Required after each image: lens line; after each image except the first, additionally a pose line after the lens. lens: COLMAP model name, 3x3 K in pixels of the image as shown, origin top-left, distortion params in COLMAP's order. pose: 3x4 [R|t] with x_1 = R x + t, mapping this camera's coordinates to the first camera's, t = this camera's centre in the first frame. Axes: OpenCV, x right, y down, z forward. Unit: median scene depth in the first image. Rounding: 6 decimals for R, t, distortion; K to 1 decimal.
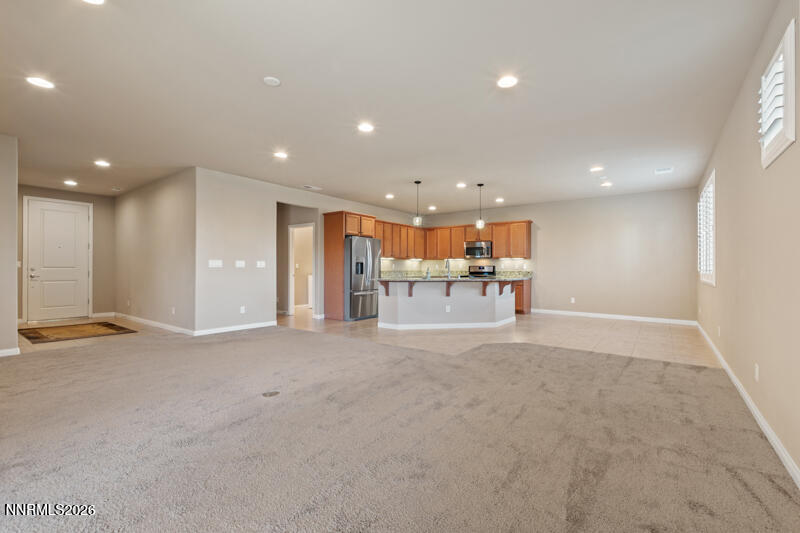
lens RADIAL K [[350.7, 0, 399.7], [0, 350.7, 269.7], [0, 0, 1]] dist [0.014173, -0.004068]
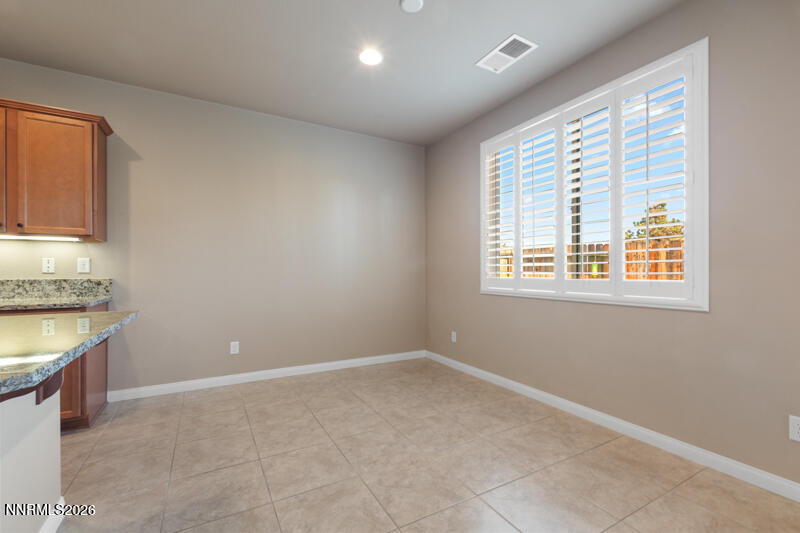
lens RADIAL K [[350.7, 0, 401.9], [0, 350.7, 268.4], [0, 0, 1]] dist [0.014173, -0.004068]
pose [[0.398205, -0.000782, 0.917296, 0.174453], [0.008904, 0.999956, -0.003012, -0.002123], [-0.917253, 0.009367, 0.398195, 0.599044]]
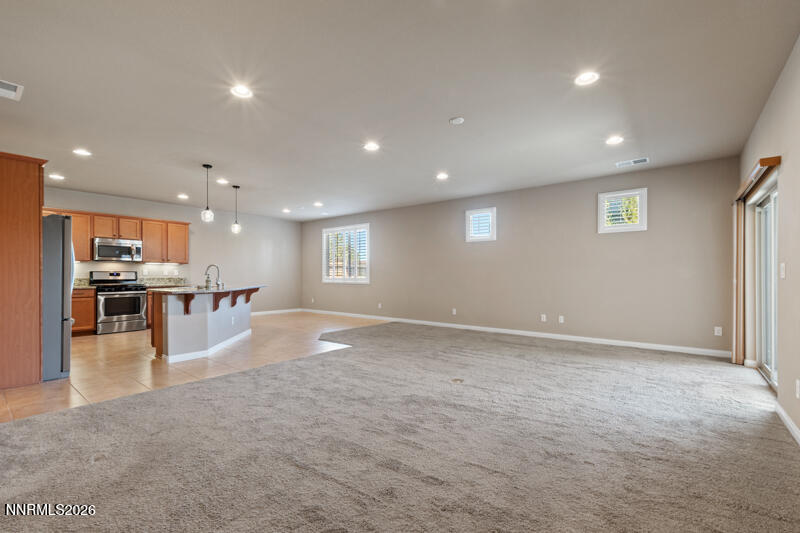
lens RADIAL K [[350.7, 0, 403.5], [0, 350.7, 273.2], [0, 0, 1]] dist [0.014173, -0.004068]
pose [[0.021494, -0.001414, 0.999768, -0.531238], [0.007062, 0.999974, 0.001263, -0.004525], [-0.999744, 0.007033, 0.021503, 0.394143]]
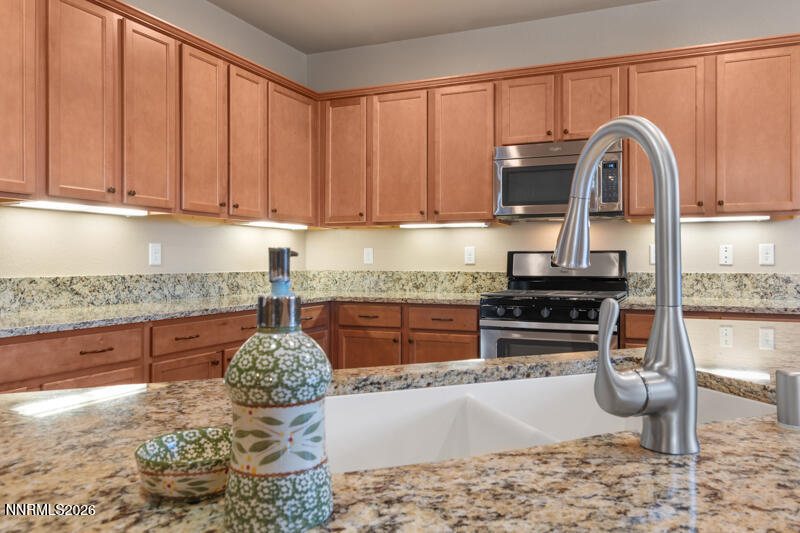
lens RADIAL K [[580.2, 0, 447.2], [0, 580.2, 258.1], [0, 0, 1]] dist [-0.000566, 0.000530]
pose [[0.962782, -0.003511, 0.270255, 0.057317], [0.006504, 0.999927, -0.010180, -0.003549], [-0.270200, 0.011559, 0.962735, 0.690253]]
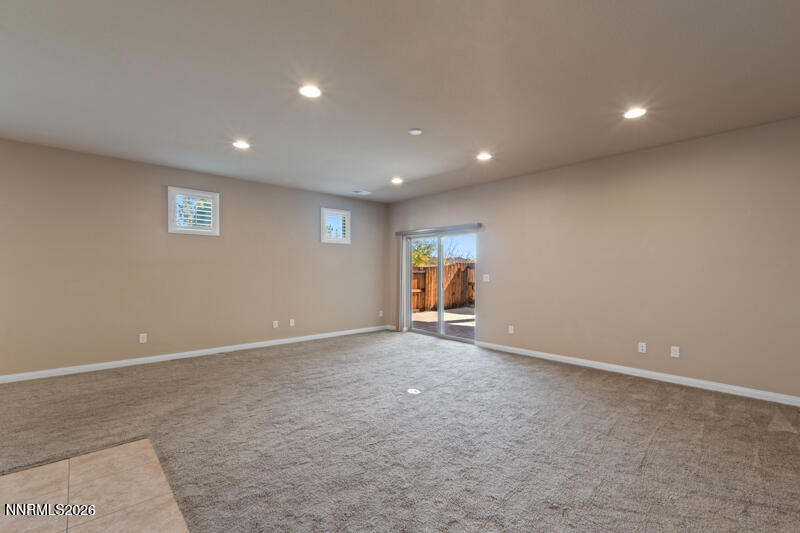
lens RADIAL K [[350.7, 0, 397.3], [0, 350.7, 272.2], [0, 0, 1]] dist [0.014173, -0.004068]
pose [[-0.981833, -0.008778, 0.189543, -0.180236], [-0.007335, 0.999939, 0.008315, -0.018828], [-0.189605, 0.006774, -0.981837, 0.740708]]
